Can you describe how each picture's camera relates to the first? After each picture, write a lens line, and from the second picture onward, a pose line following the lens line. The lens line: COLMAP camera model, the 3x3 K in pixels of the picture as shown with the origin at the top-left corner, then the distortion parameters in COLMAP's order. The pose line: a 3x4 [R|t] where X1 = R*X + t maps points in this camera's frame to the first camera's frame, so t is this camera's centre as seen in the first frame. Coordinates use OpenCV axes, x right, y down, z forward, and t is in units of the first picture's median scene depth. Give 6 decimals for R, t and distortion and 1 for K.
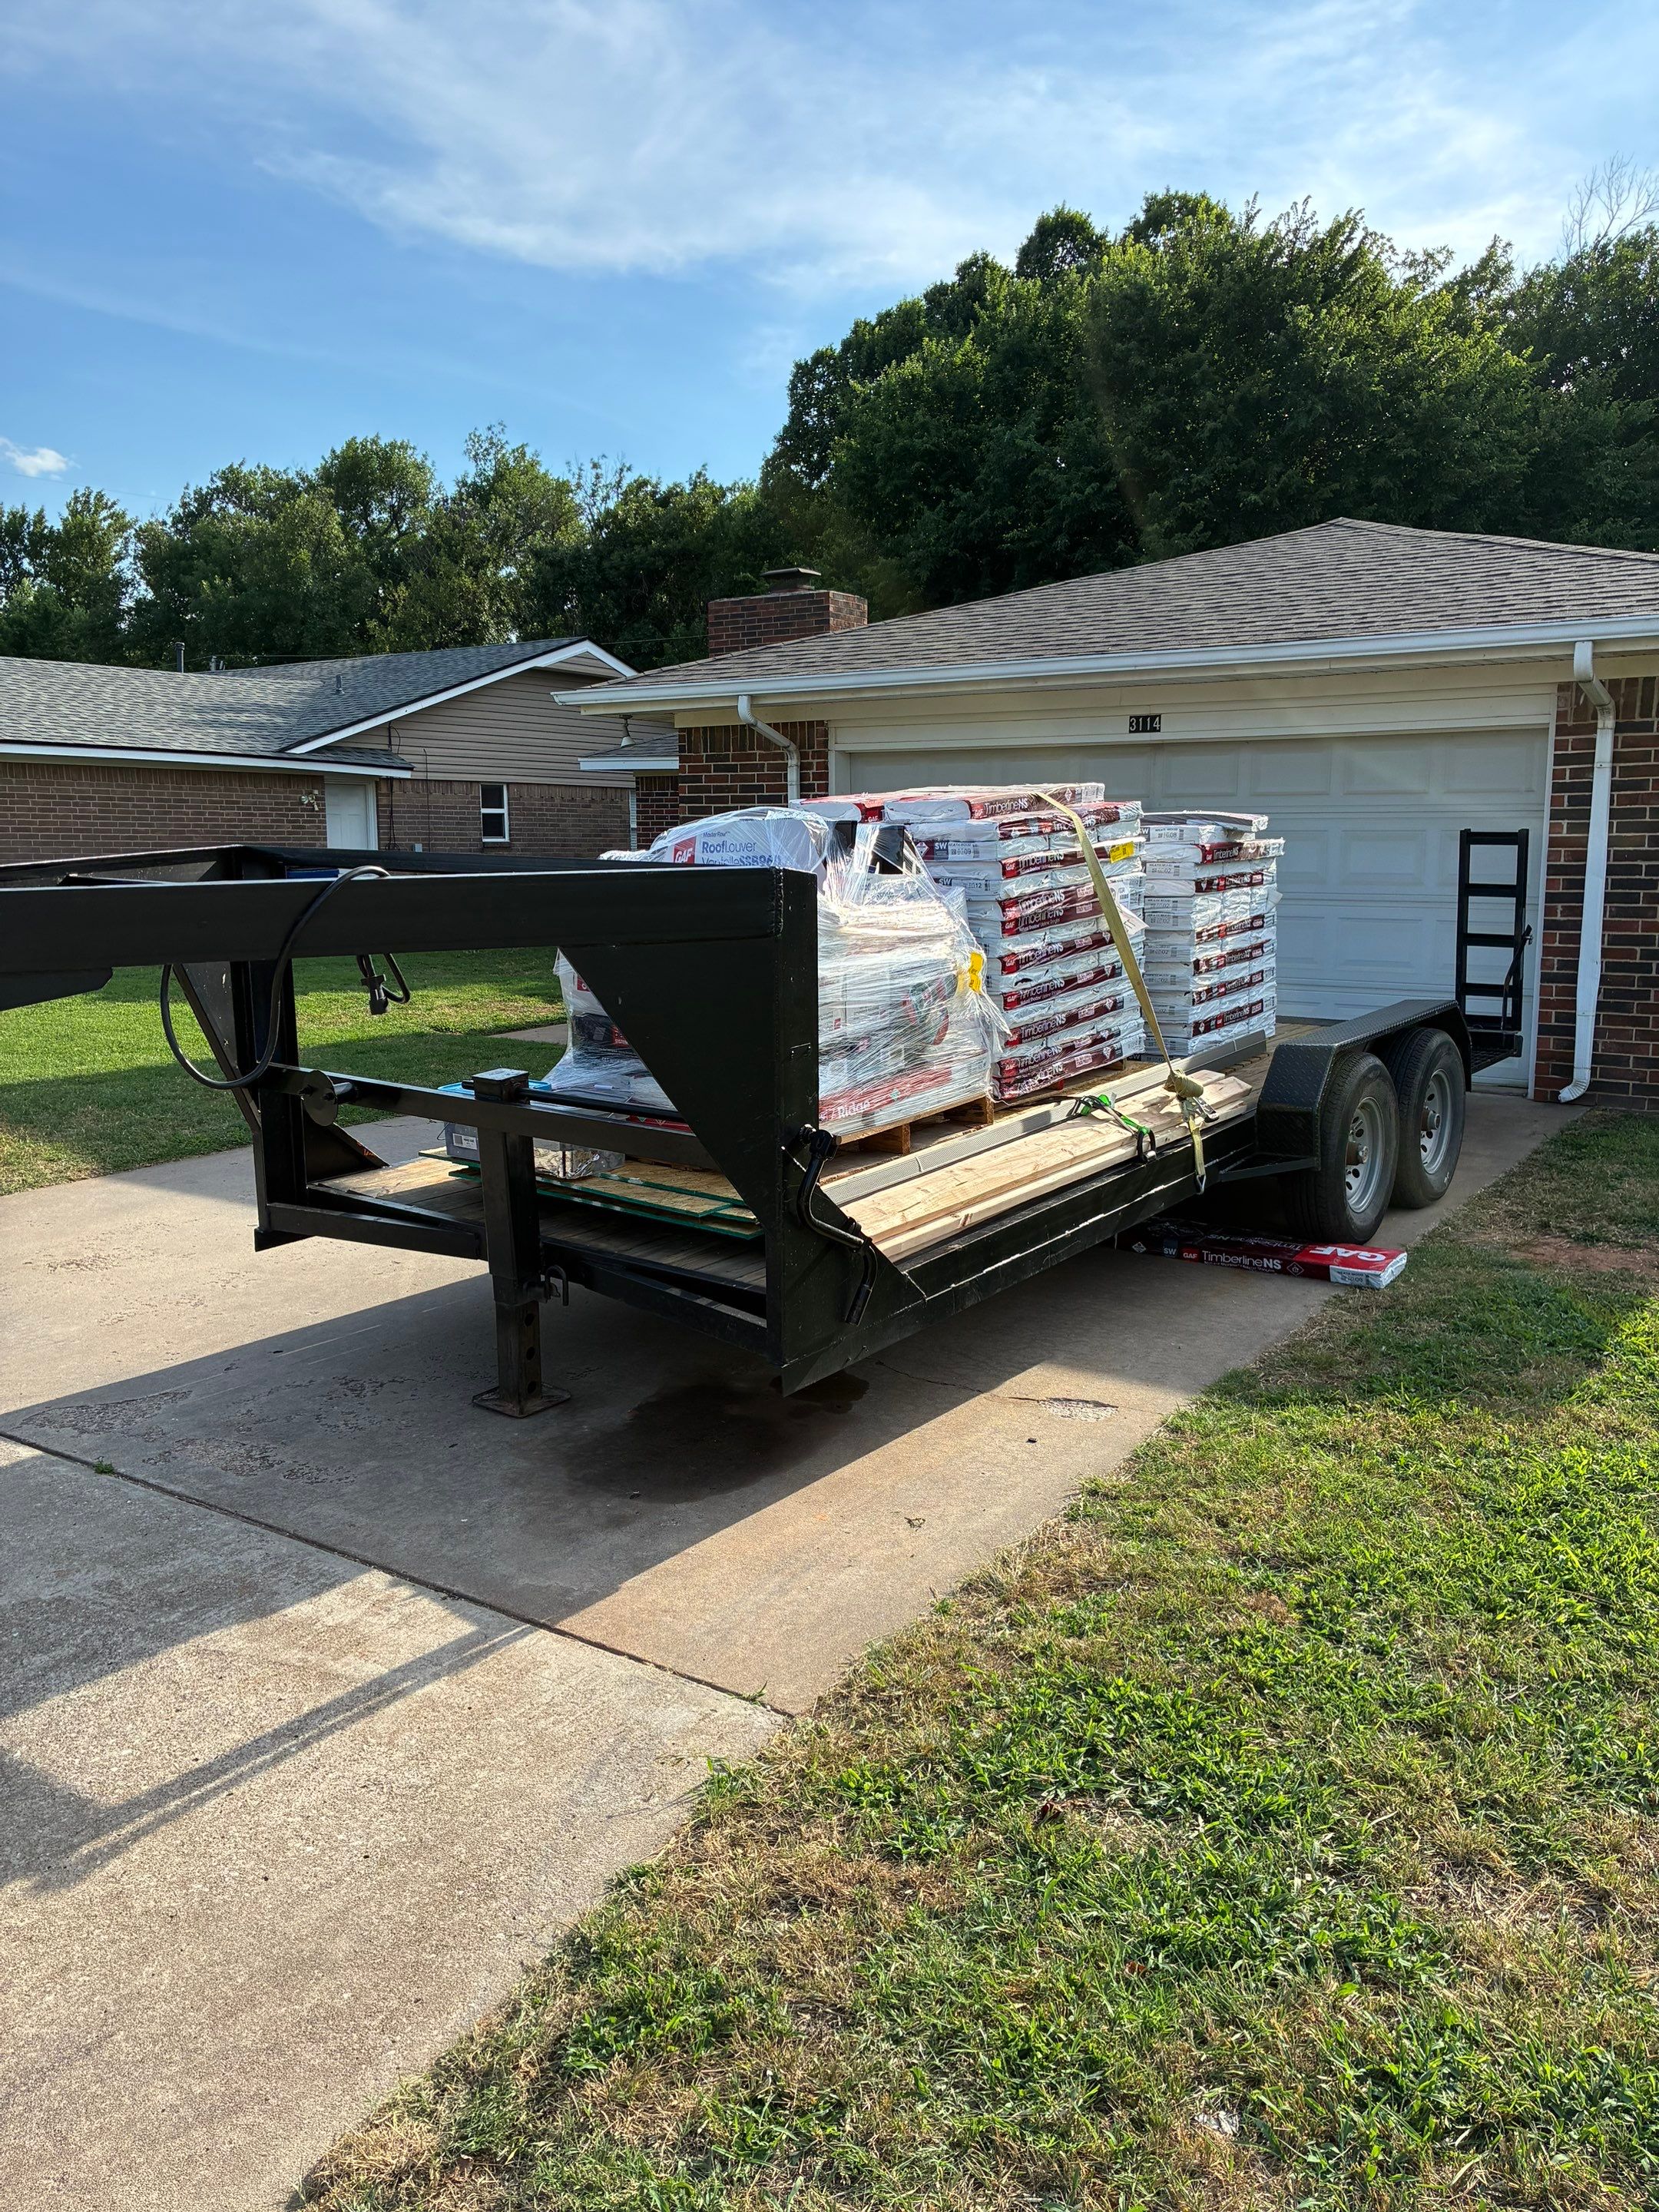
lens RADIAL K [[1661.3, 0, 829.5], [0, 1661.3, 1106.0], [0, 0, 1]] dist [0.027529, -0.049046]
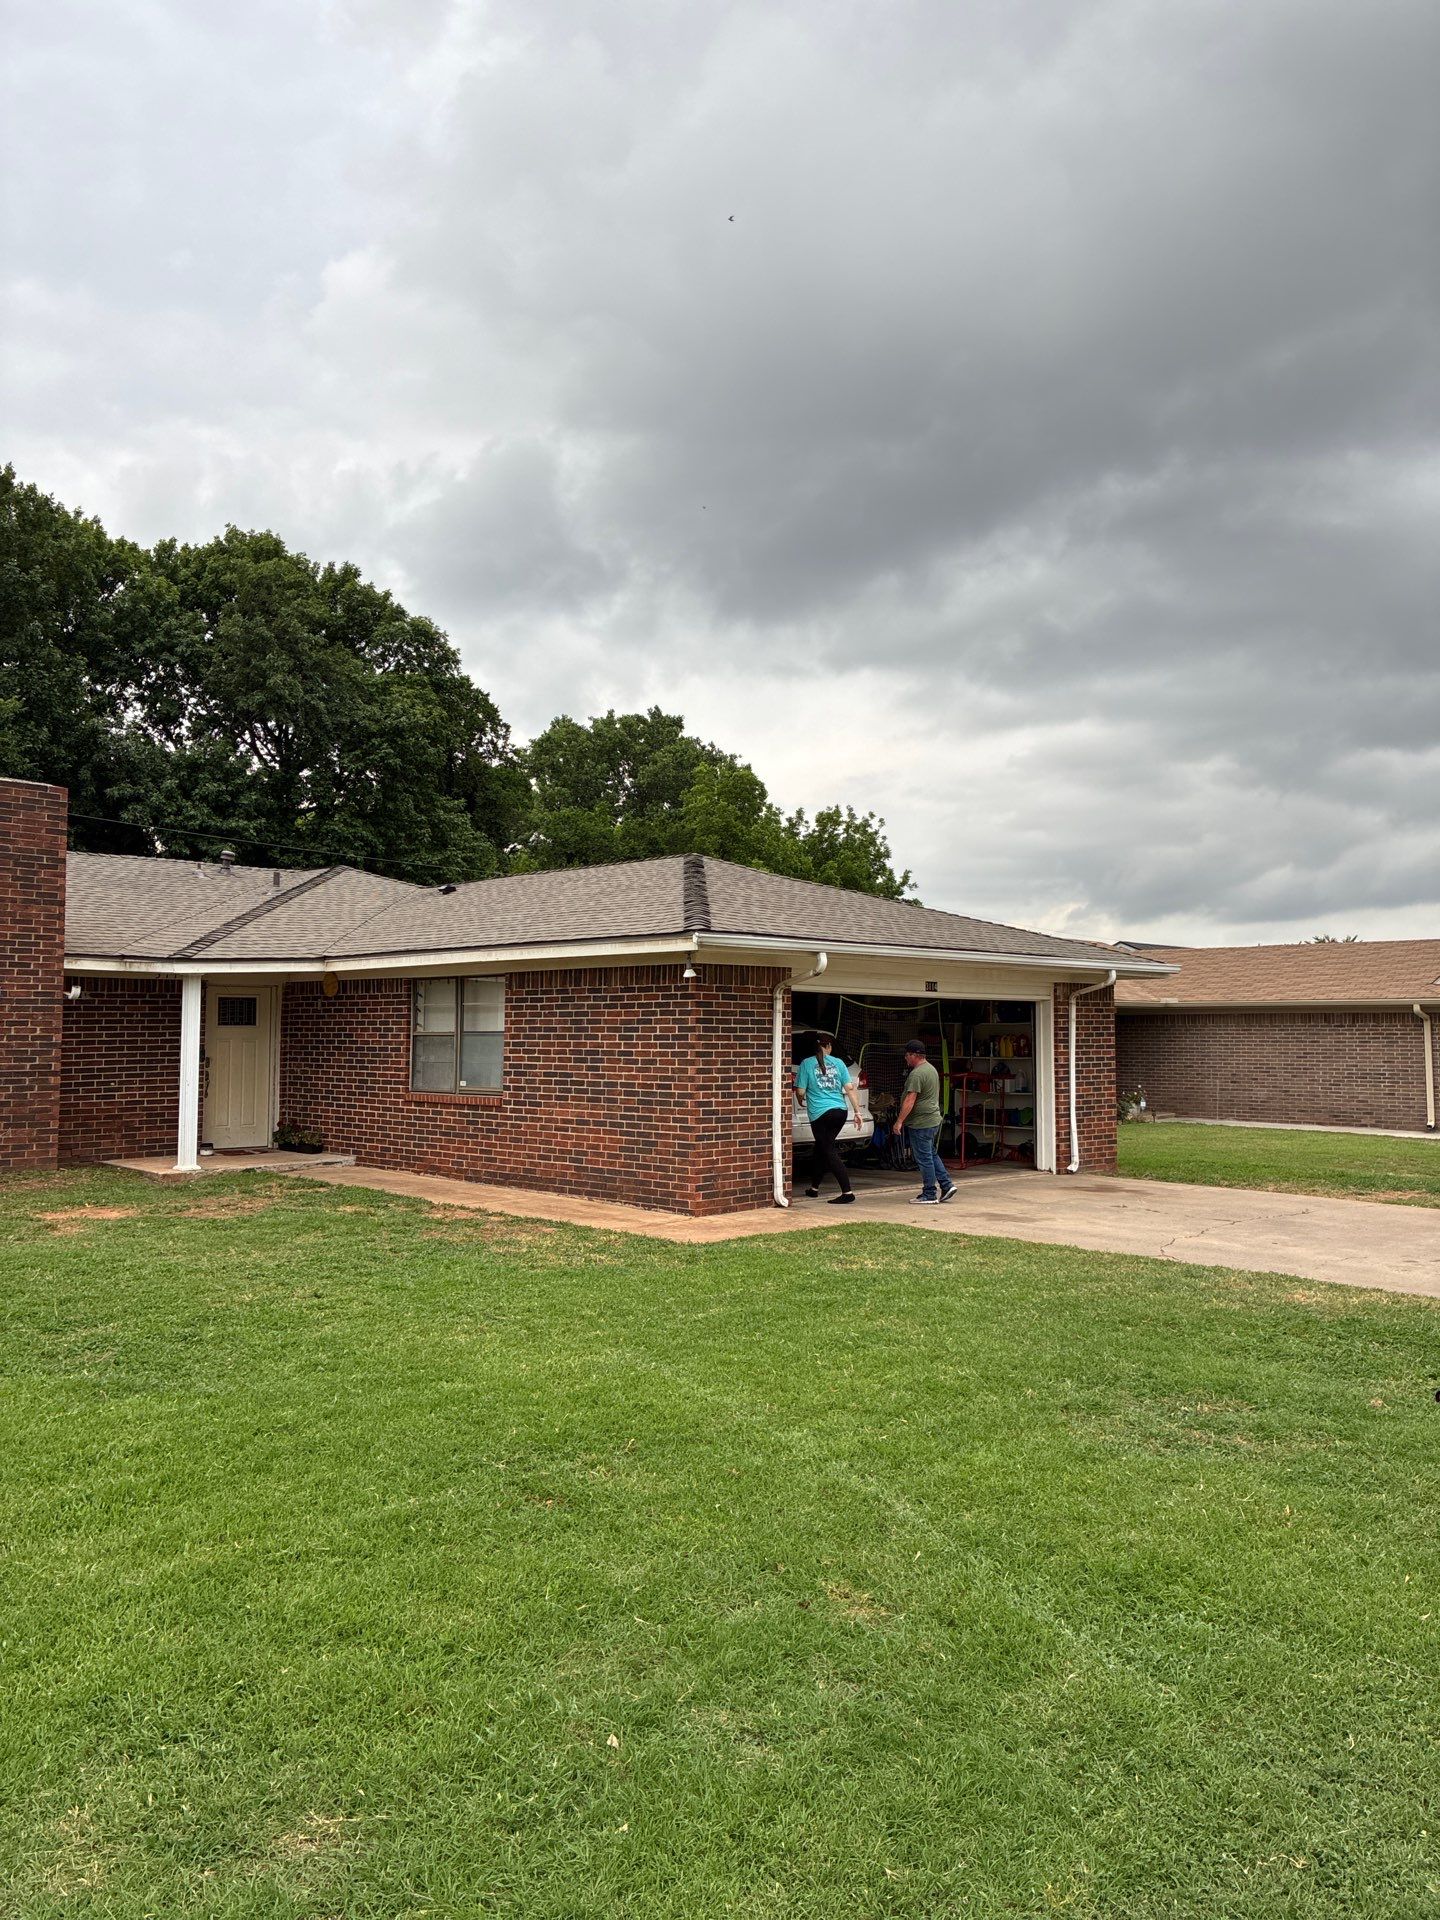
lens RADIAL K [[1444.9, 0, 725.1], [0, 1444.9, 939.6], [0, 0, 1]] dist [0.040600, -0.051158]
pose [[0.194071, 0.071931, 0.978347, -1.173566], [0.151559, 0.983135, -0.102347, -0.135591], [-0.969209, 0.168140, 0.179896, 0.808765]]
